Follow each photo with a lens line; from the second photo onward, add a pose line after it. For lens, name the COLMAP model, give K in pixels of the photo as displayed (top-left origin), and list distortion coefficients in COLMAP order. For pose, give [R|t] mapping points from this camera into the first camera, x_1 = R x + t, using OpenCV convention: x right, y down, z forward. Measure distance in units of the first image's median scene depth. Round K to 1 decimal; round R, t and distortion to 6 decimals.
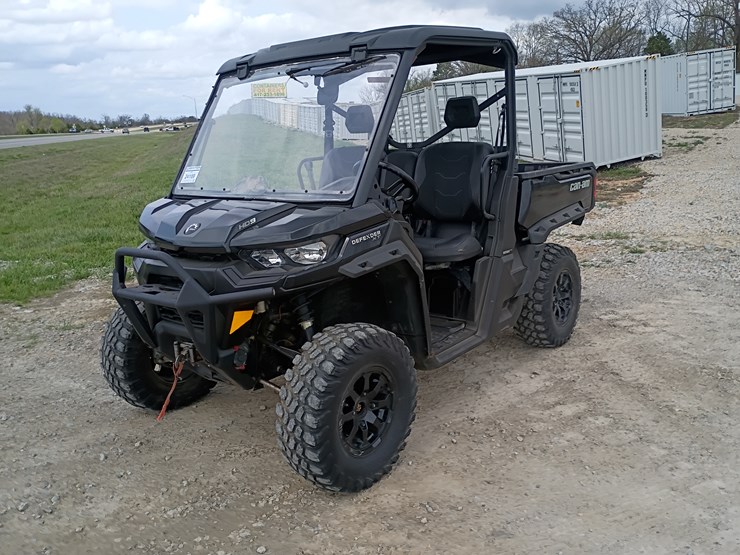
lens RADIAL K [[635.3, 0, 367.0], [0, 635.3, 279.0], [0, 0, 1]] dist [0.054131, -0.058942]
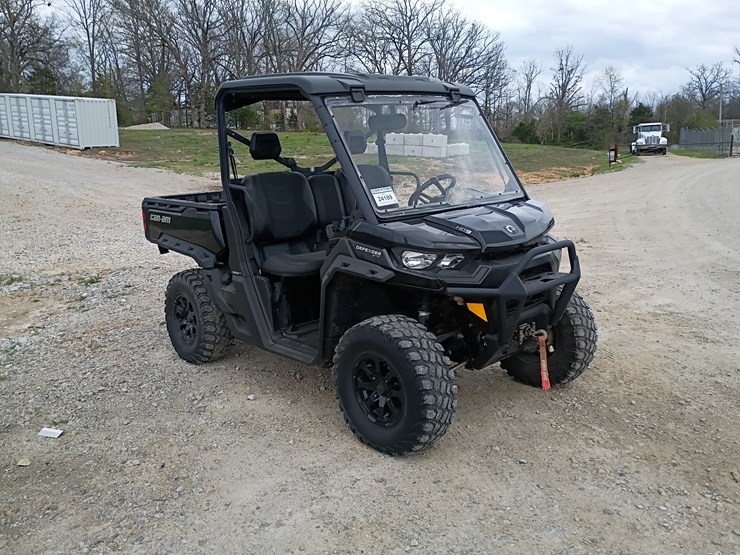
lens RADIAL K [[629.9, 0, 370.0], [0, 629.9, 277.5], [0, 0, 1]] dist [0.040212, -0.014069]
pose [[0.168968, -0.174698, 0.970016, -1.086482], [0.245069, 0.960705, 0.130332, -0.155103], [-0.954668, 0.215698, 0.205141, 0.754224]]
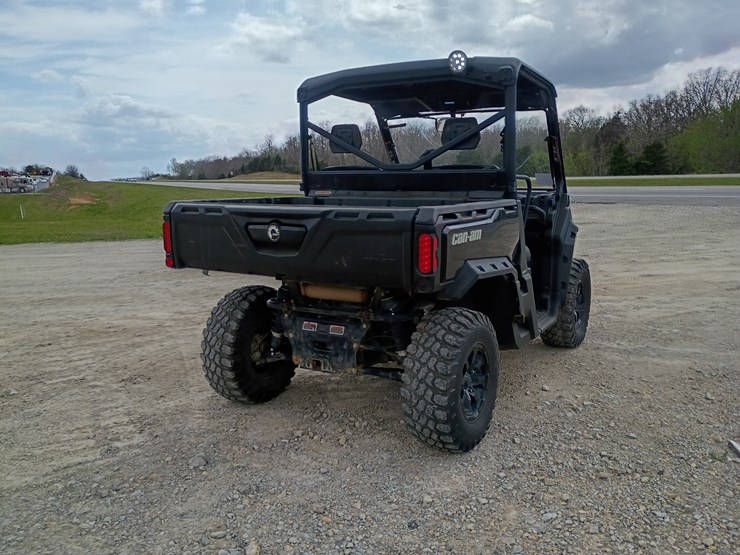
lens RADIAL K [[631.4, 0, 368.5], [0, 631.4, 288.1], [0, 0, 1]] dist [0.065397, -0.072453]
pose [[-0.991658, 0.070915, -0.107634, 0.241711], [0.023522, 0.920592, 0.389816, -0.436762], [0.126731, 0.384032, -0.914581, 2.040315]]
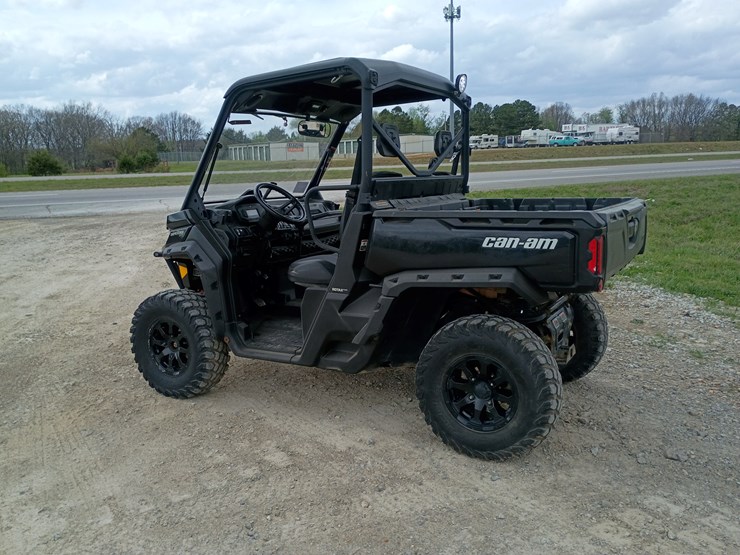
lens RADIAL K [[635.3, 0, 367.0], [0, 635.3, 279.0], [0, 0, 1]] dist [0.054131, -0.058942]
pose [[0.143974, 0.200505, -0.969056, 1.064592], [-0.201243, 0.964728, 0.169710, -0.211868], [0.968903, 0.170582, 0.179246, 0.815406]]
